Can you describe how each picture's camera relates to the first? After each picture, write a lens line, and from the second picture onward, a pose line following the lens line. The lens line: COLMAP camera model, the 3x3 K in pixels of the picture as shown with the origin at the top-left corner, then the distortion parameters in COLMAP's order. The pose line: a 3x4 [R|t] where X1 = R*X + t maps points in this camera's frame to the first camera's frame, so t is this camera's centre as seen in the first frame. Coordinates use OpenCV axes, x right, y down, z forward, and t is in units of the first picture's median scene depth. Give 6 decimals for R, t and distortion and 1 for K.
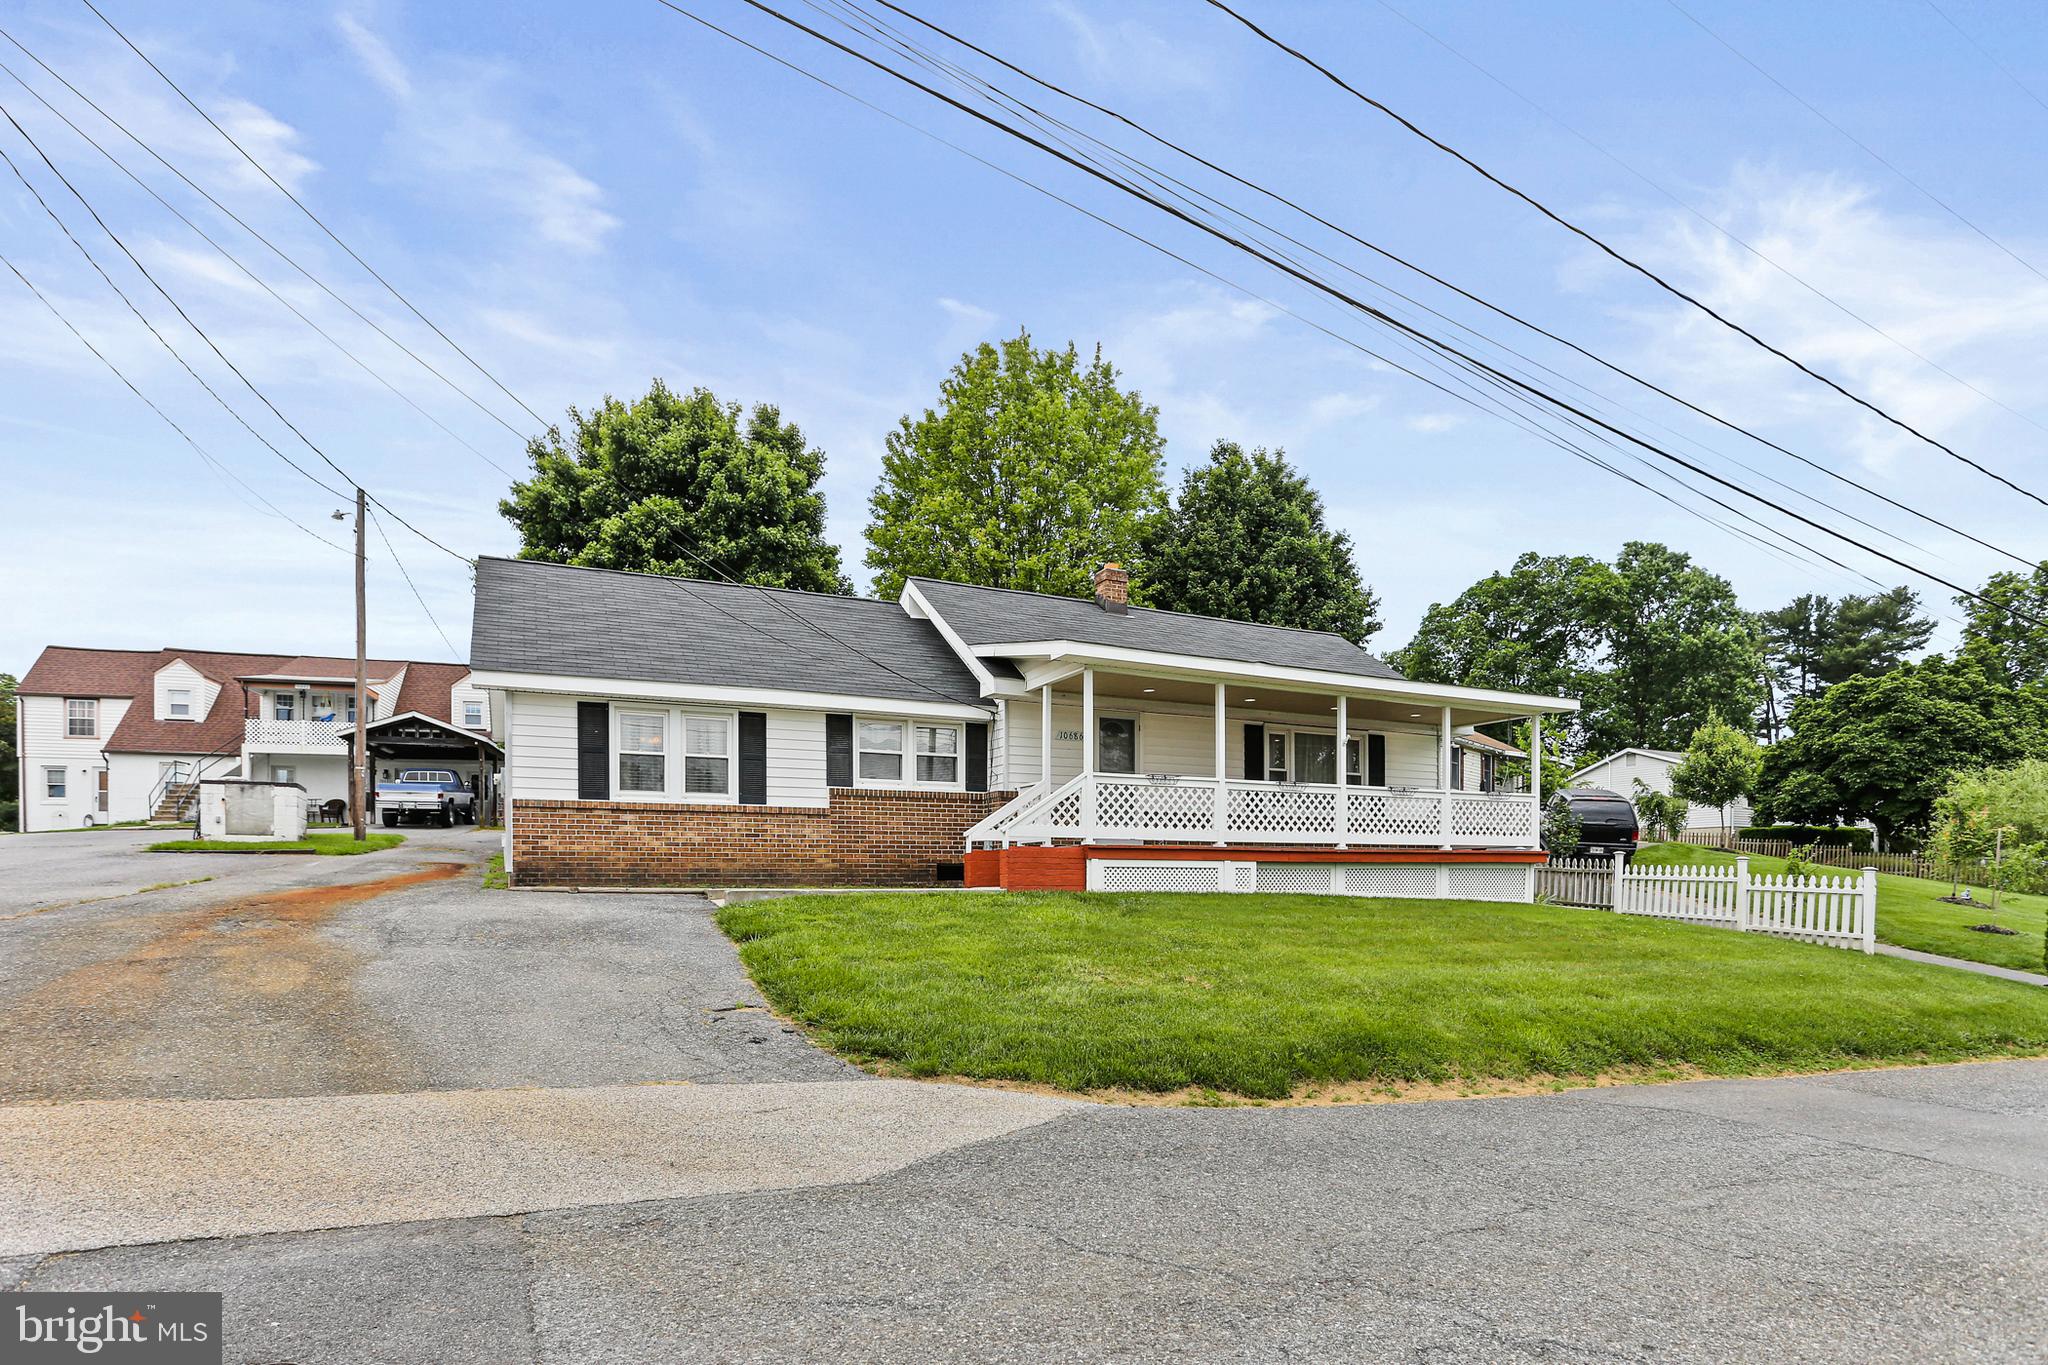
lens RADIAL K [[1001.8, 0, 1022.8], [0, 1001.8, 648.2], [0, 0, 1]] dist [0.001069, 0.000370]
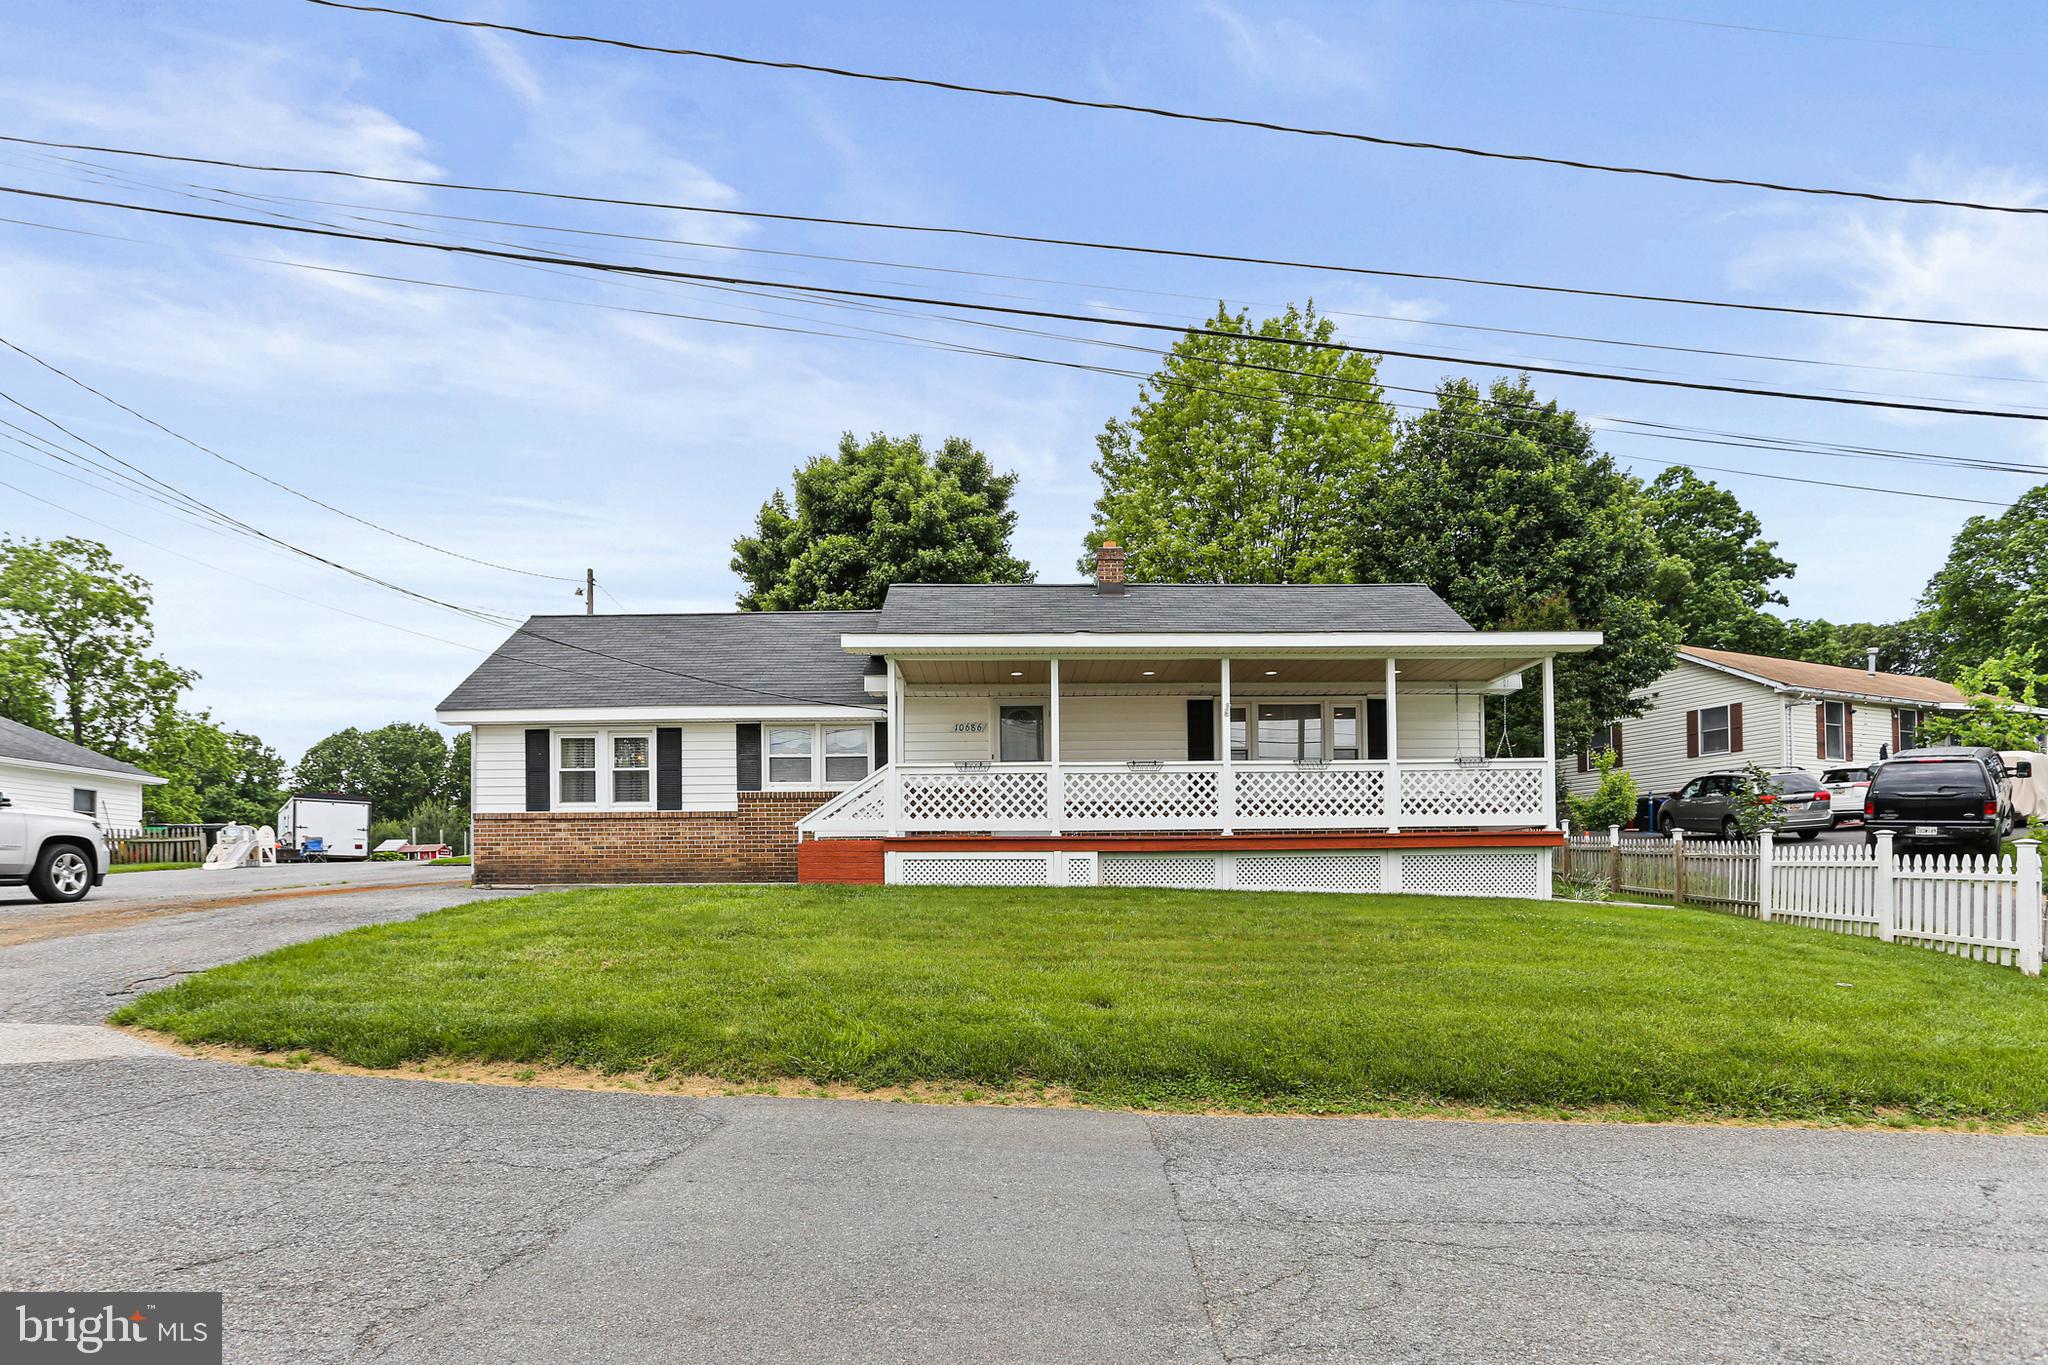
lens RADIAL K [[988.5, 0, 1019.4], [0, 988.5, 656.7], [0, 0, 1]] dist [-0.002811, -0.001106]
pose [[0.916774, -0.099302, -0.386865, 0.502244], [0.101505, 0.994725, -0.014788, 0.040073], [0.386293, -0.025711, 0.922018, 0.136424]]
